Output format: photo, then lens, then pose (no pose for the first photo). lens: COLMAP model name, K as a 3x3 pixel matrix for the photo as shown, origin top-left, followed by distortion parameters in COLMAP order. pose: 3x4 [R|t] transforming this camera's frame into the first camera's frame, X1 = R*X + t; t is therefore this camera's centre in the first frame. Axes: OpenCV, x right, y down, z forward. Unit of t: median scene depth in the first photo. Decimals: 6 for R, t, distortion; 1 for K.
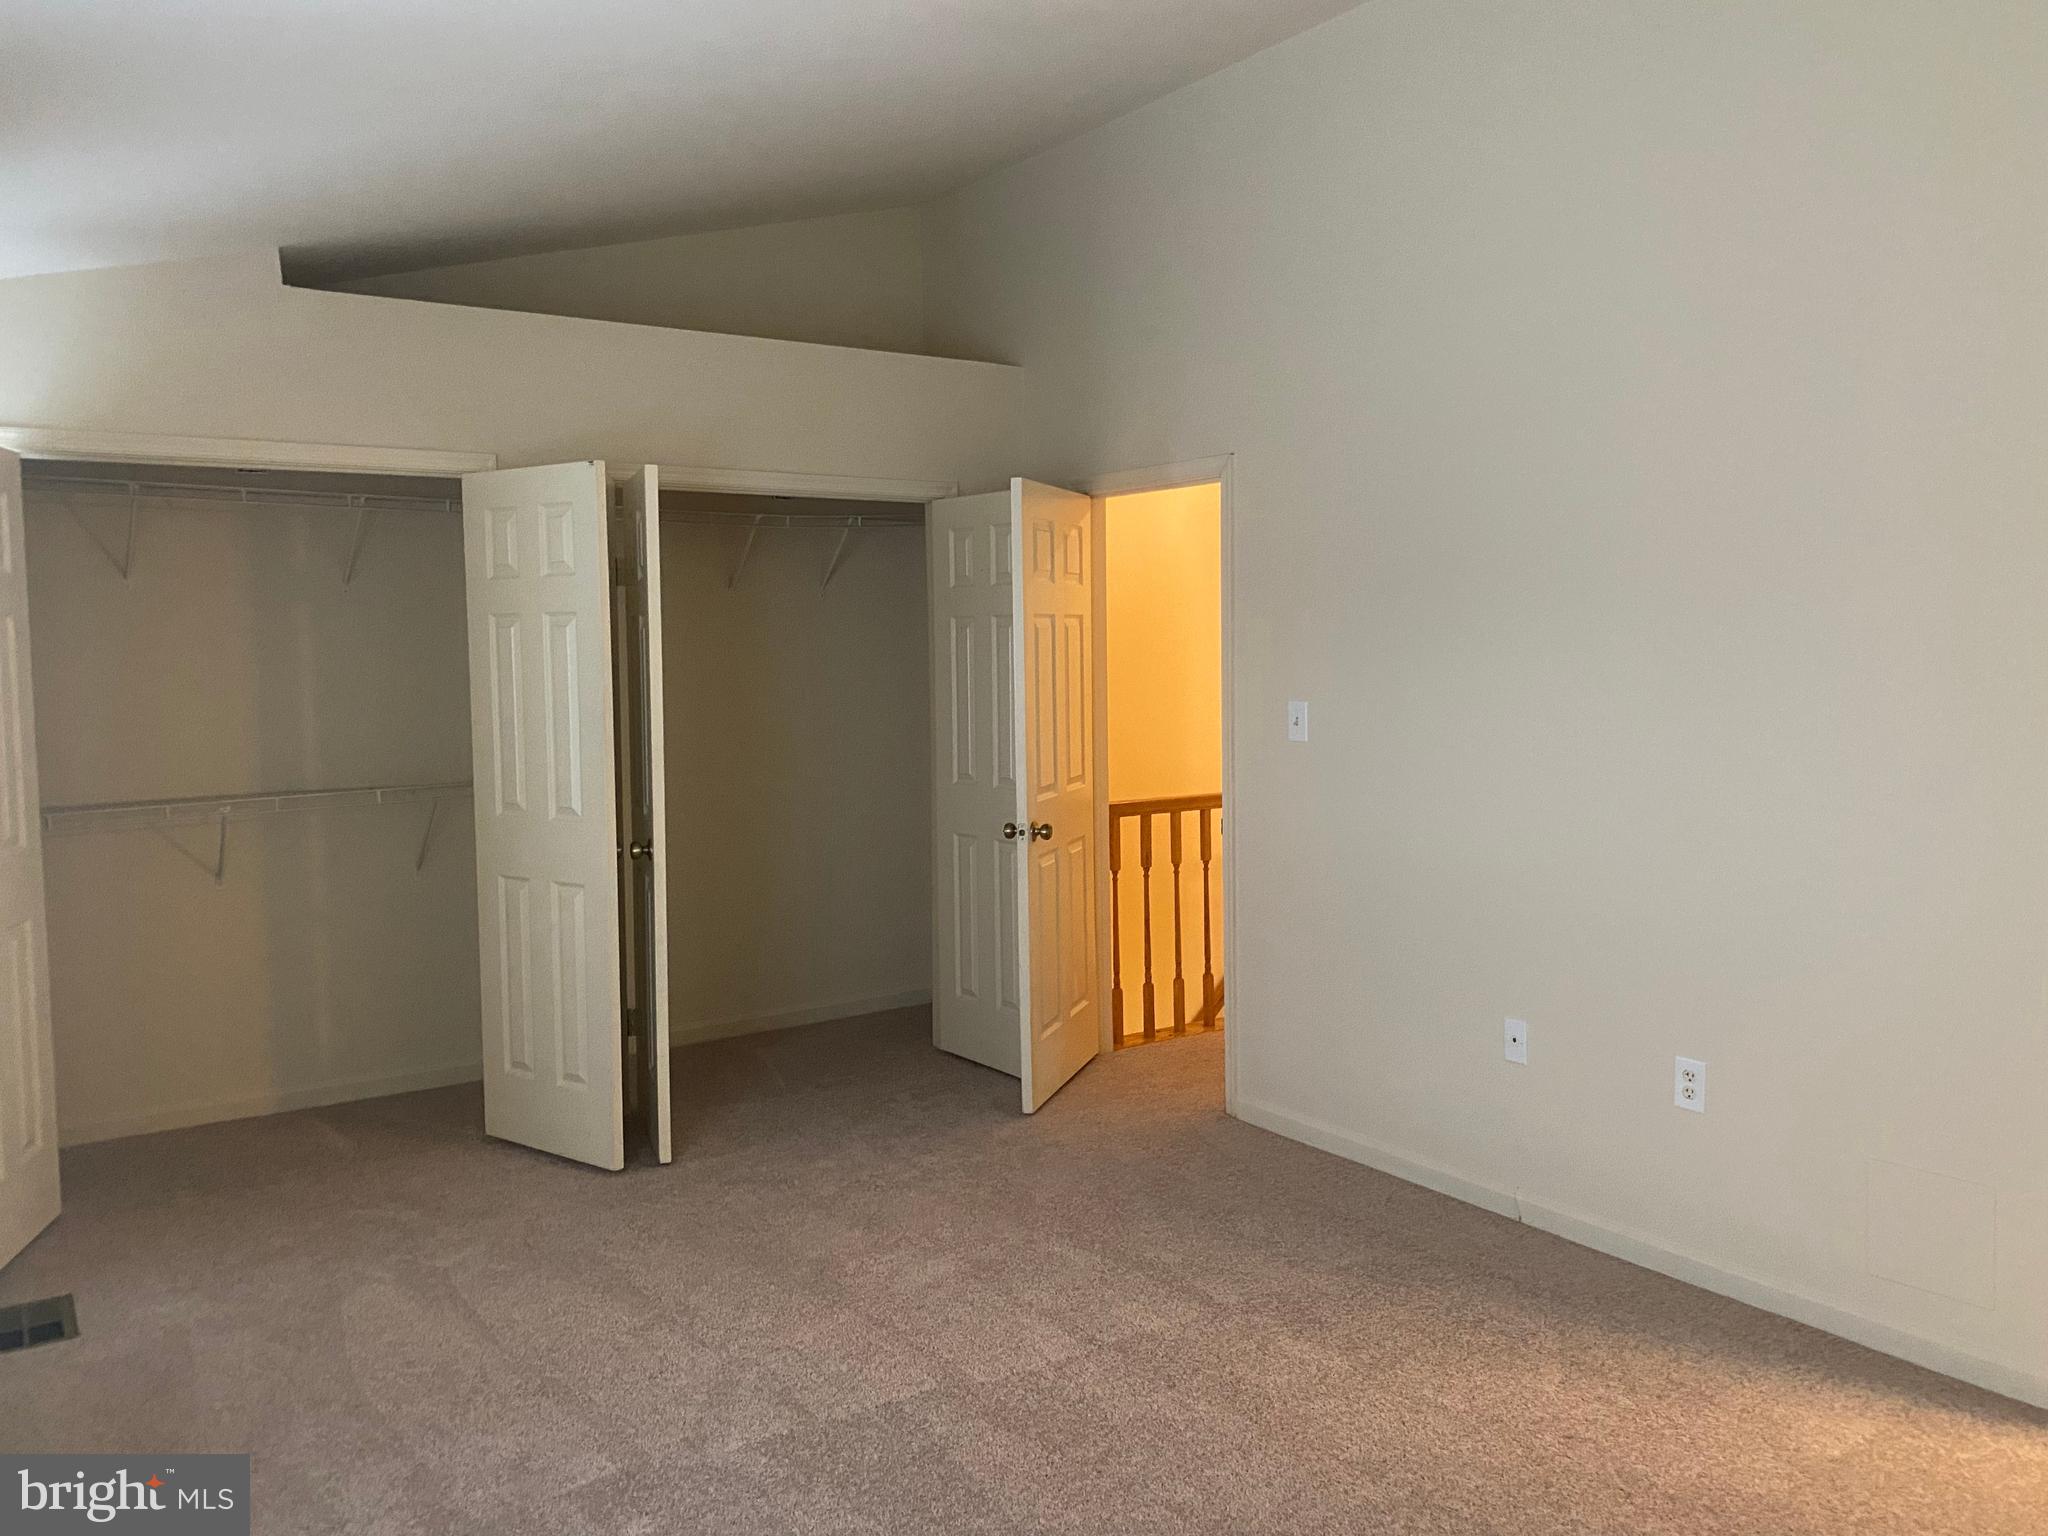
lens RADIAL K [[1560.2, 0, 1011.0], [0, 1560.2, 757.3], [0, 0, 1]] dist [0.033432, -0.048200]
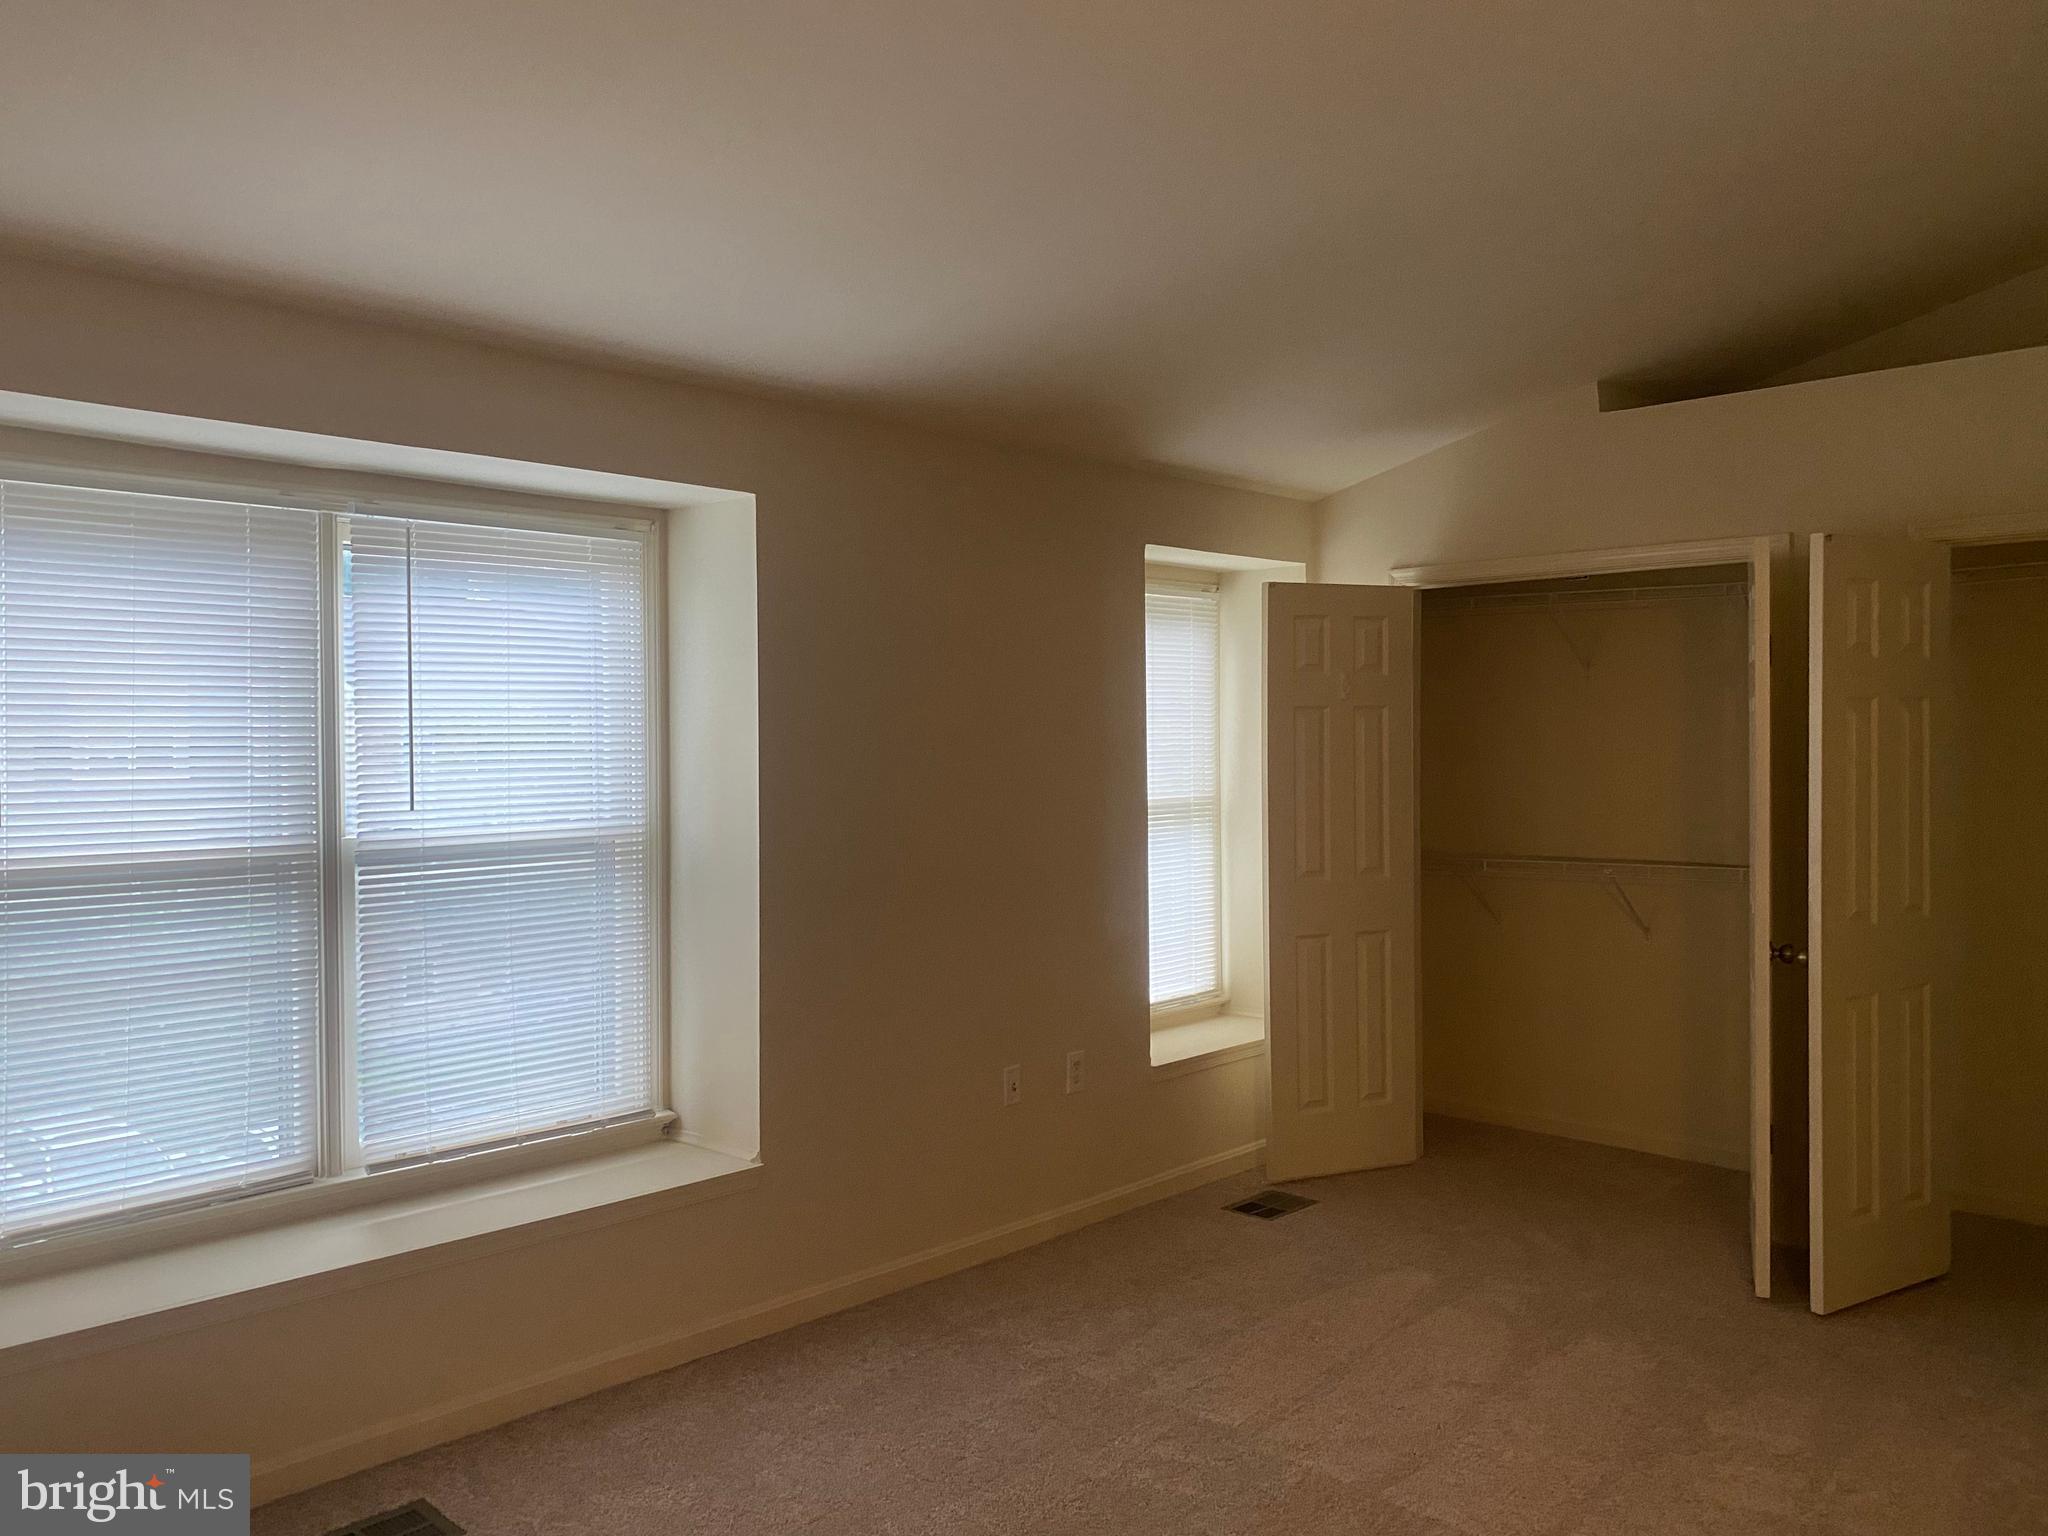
lens RADIAL K [[1560.2, 0, 1007.5], [0, 1560.2, 778.9], [0, 0, 1]] dist [0.033432, -0.048200]
pose [[0.179497, 0.032035, -0.983237, 0.685736], [-0.051104, 0.998424, 0.023200, -0.048006], [0.982430, 0.046083, 0.180851, 0.452106]]
